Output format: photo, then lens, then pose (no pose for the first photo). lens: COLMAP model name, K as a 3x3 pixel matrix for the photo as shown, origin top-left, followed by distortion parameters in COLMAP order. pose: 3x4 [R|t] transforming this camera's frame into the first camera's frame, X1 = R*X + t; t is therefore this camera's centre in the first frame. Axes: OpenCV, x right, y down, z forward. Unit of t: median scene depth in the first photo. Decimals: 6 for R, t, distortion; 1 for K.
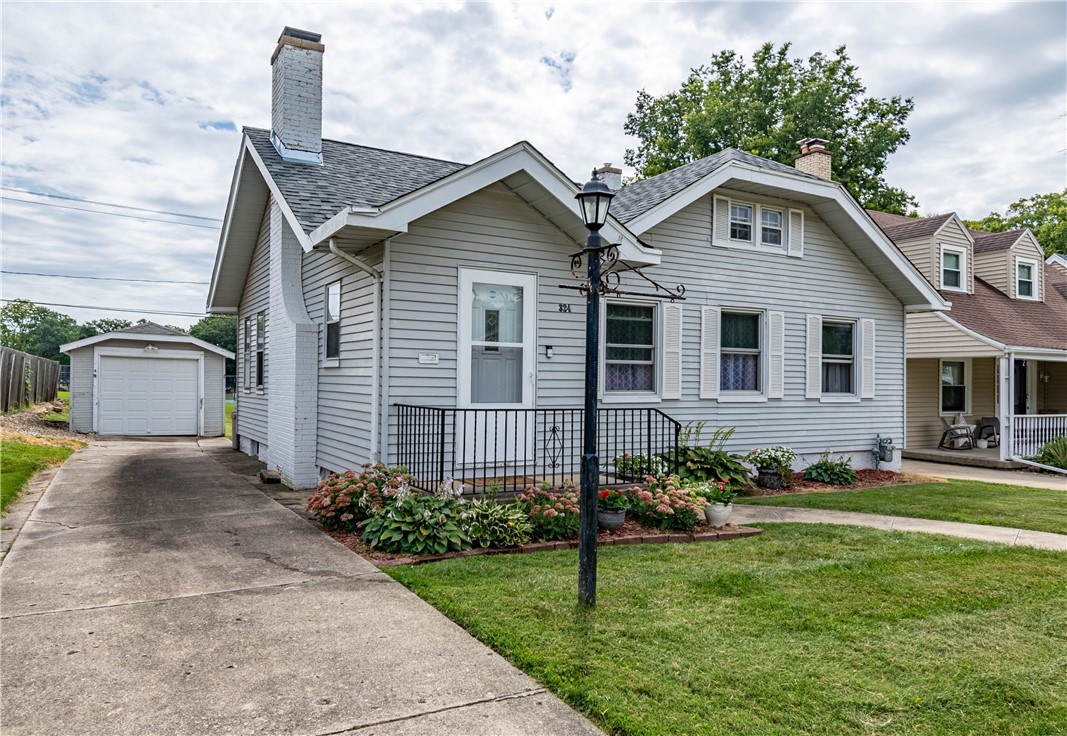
lens RADIAL K [[752.1, 0, 532.4], [0, 752.1, 370.4], [0, 0, 1]] dist [0.005409, -0.014874]
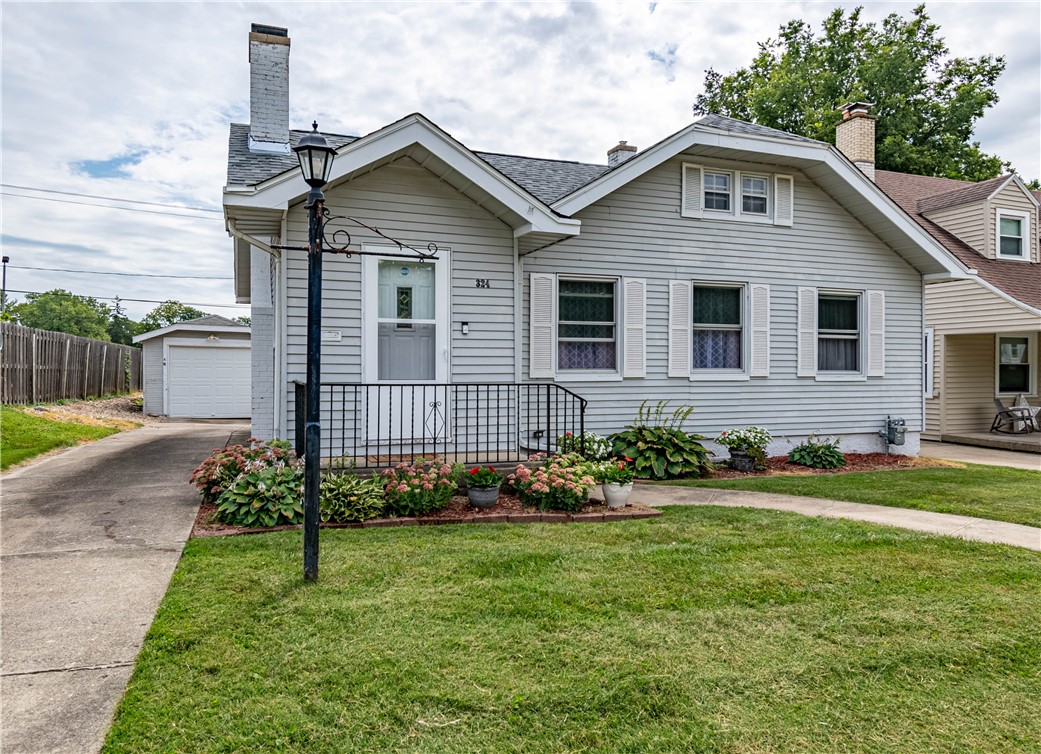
lens RADIAL K [[728.9, 0, 519.2], [0, 728.9, 371.9], [0, 0, 1]] dist [0.005282, -0.019247]
pose [[0.986335, -0.009466, -0.164478, 0.198242], [0.012251, 0.999798, 0.015928, 0.014539], [0.164294, -0.017725, 0.986252, 0.054607]]
